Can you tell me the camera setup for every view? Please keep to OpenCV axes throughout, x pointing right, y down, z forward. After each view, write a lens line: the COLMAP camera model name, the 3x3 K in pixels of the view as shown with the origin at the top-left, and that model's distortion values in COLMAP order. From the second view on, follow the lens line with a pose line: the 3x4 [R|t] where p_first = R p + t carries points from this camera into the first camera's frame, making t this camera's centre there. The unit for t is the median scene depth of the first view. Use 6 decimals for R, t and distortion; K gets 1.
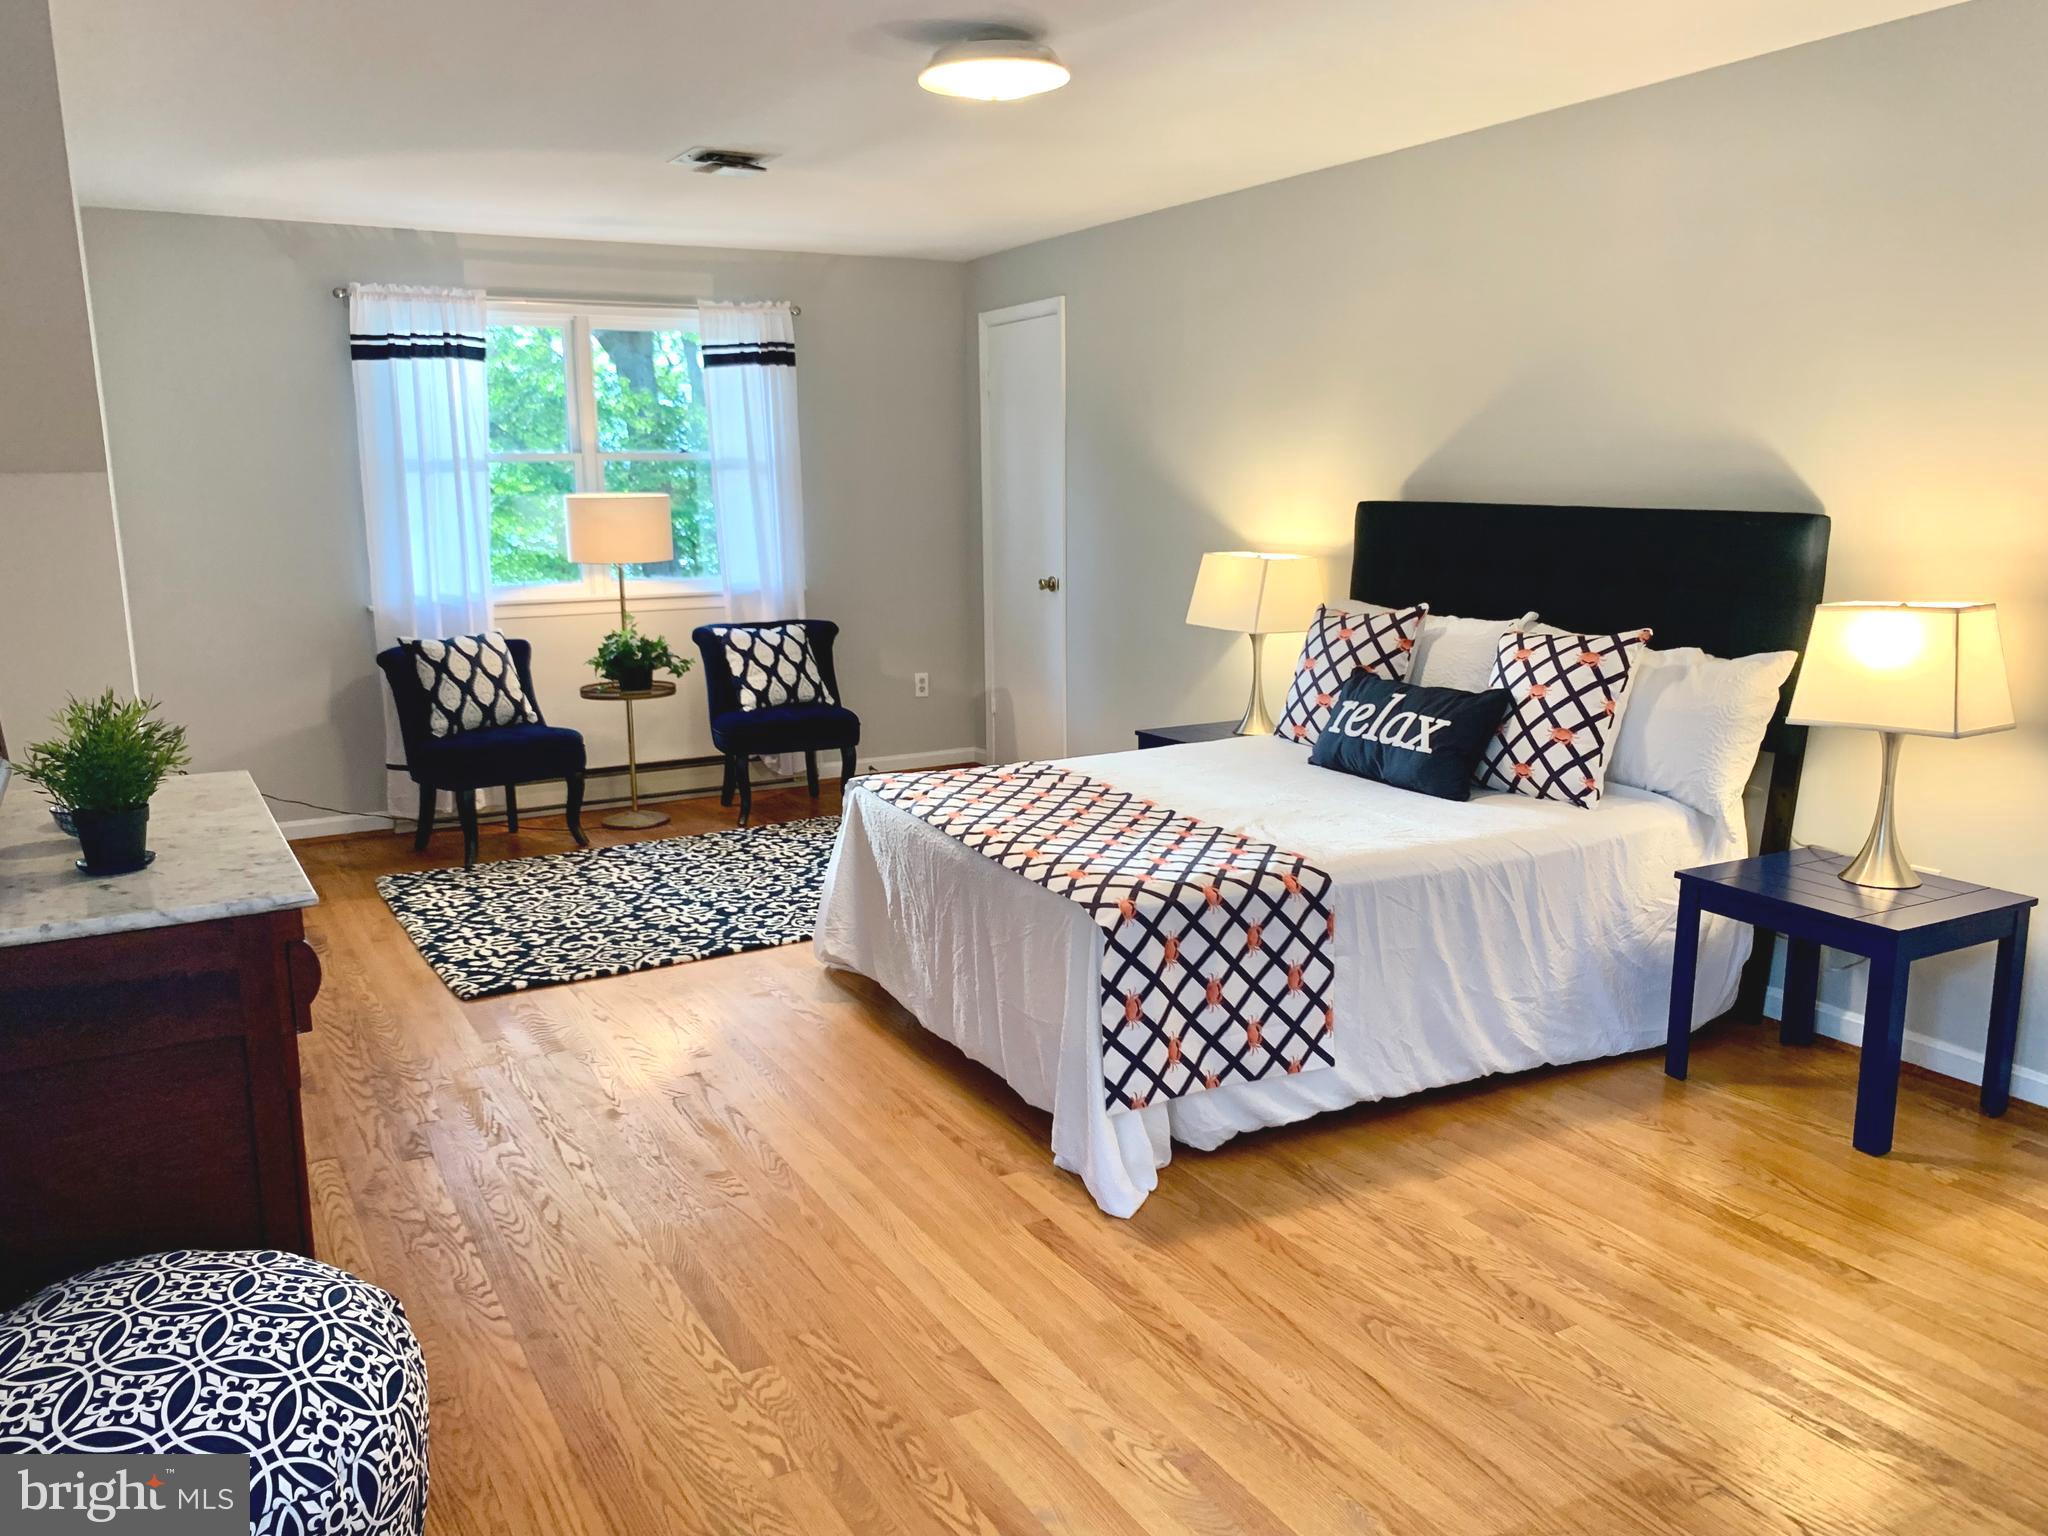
lens RADIAL K [[1565.1, 0, 1023.9], [0, 1565.1, 779.3], [0, 0, 1]] dist [0.020785, -0.036764]
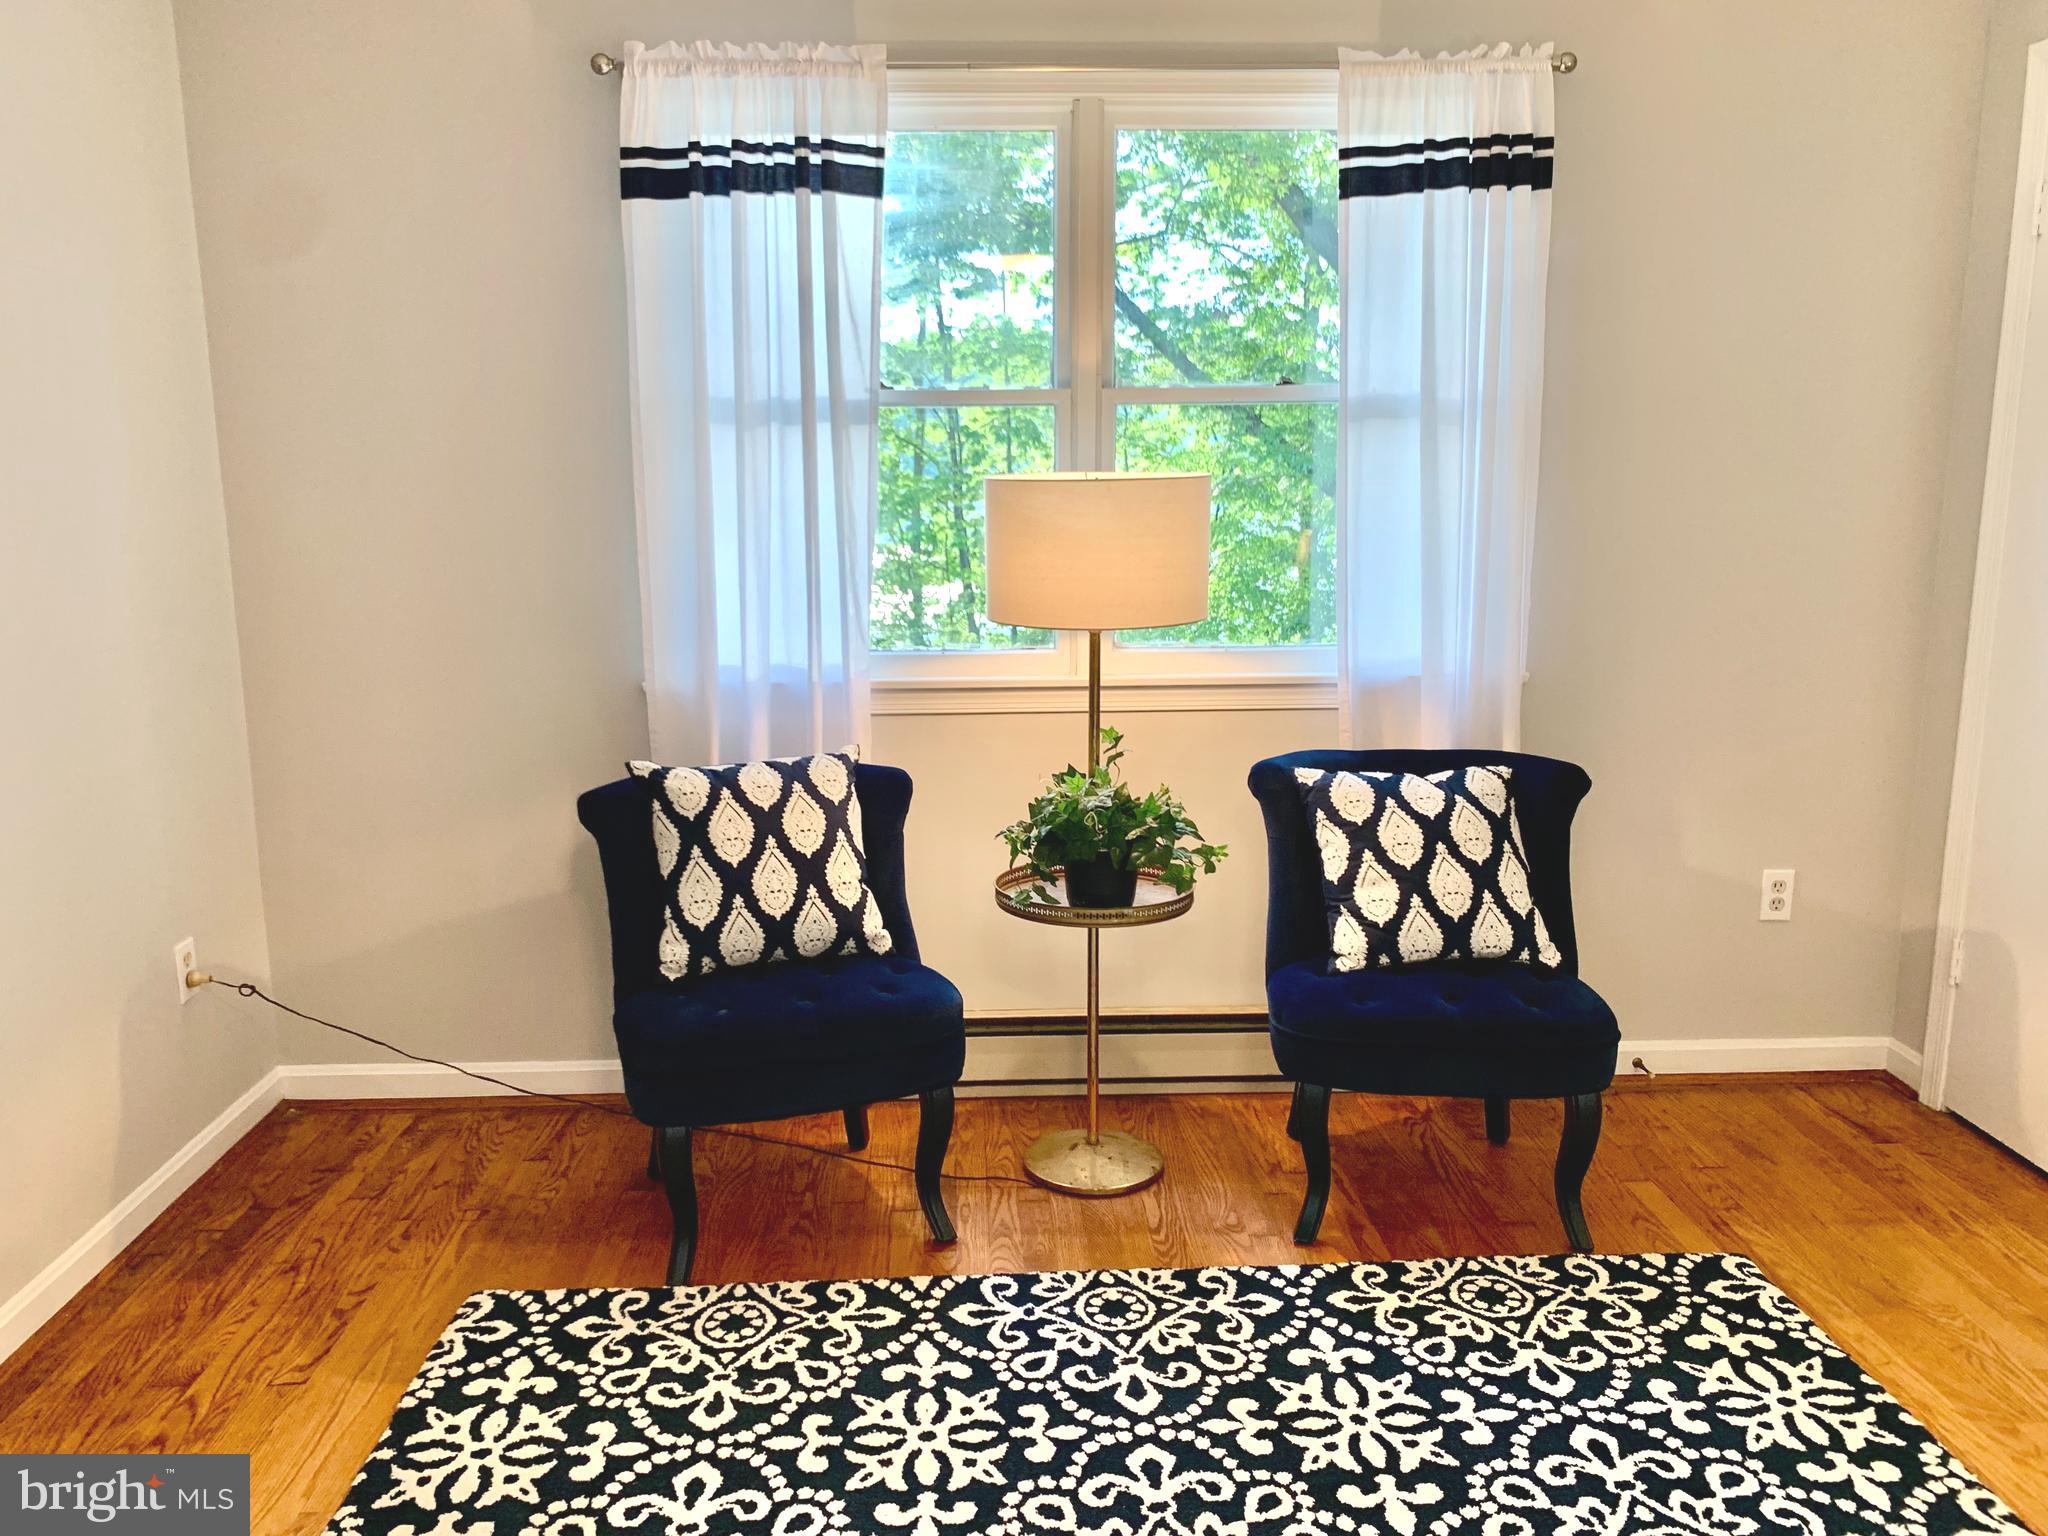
lens RADIAL K [[1565.1, 0, 1013.9], [0, 1565.1, 770.6], [0, 0, 1]] dist [0.020785, -0.036764]
pose [[0.883090, 0.093209, -0.459852, -0.062707], [-0.089266, 0.995545, 0.030365, -0.103034], [0.460633, 0.014235, 0.887476, 0.567644]]
